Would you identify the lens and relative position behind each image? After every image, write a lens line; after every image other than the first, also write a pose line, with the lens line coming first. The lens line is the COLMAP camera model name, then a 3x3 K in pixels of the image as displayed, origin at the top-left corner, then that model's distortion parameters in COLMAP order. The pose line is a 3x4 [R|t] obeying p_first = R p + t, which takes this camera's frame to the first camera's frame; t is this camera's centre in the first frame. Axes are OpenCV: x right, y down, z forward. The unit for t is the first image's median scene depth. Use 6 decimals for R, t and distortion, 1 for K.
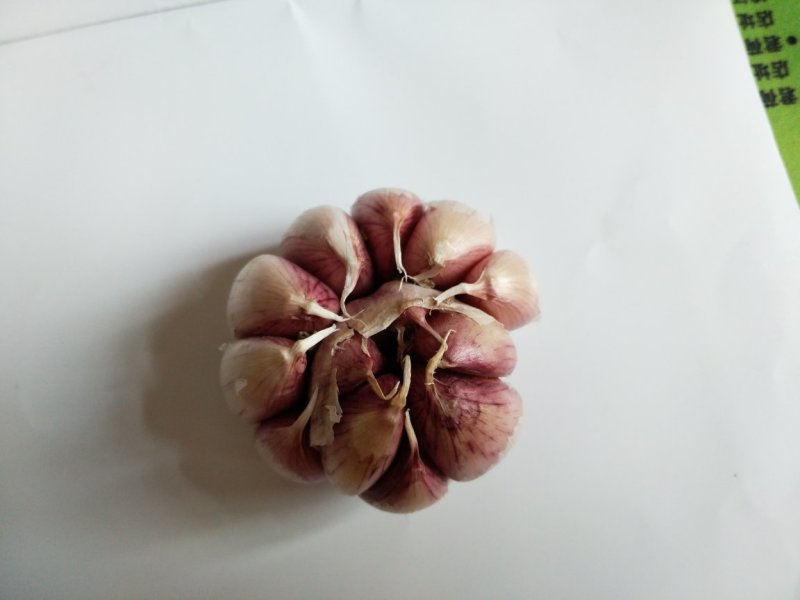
lens RADIAL K [[646.2, 0, 403.7], [0, 646.2, 302.9], [0, 0, 1]] dist [0.135036, -0.432240]
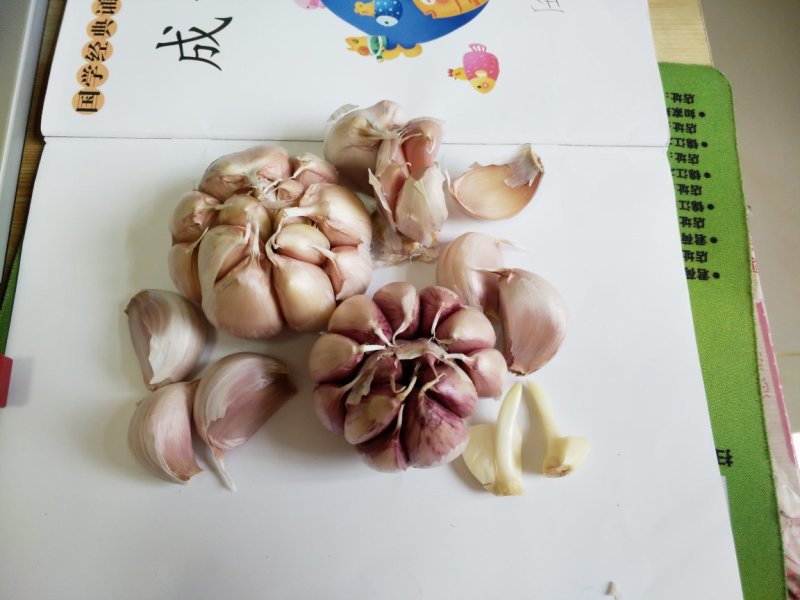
lens RADIAL K [[646.2, 0, 403.7], [0, 646.2, 302.9], [0, 0, 1]] dist [0.135036, -0.432240]
pose [[0.911851, 0.395140, -0.111324, 0.089405], [-0.407250, 0.904859, -0.124008, 0.127937], [0.051732, 0.158413, 0.986017, -0.756350]]
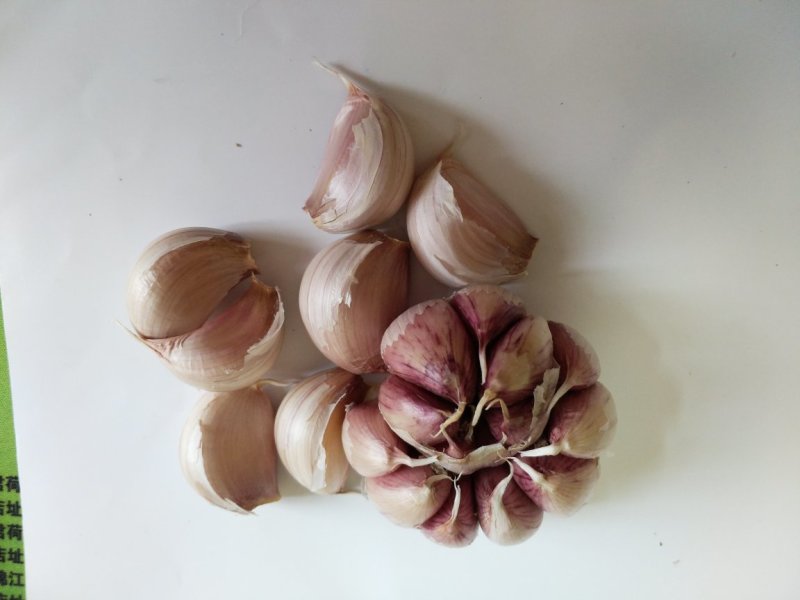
lens RADIAL K [[646.2, 0, 403.7], [0, 646.2, 302.9], [0, 0, 1]] dist [0.135036, -0.432240]
pose [[-0.974307, -0.223669, -0.026412, 0.213953], [0.221922, -0.973408, 0.056810, 0.202724], [-0.038416, 0.049489, 0.998036, -0.247599]]
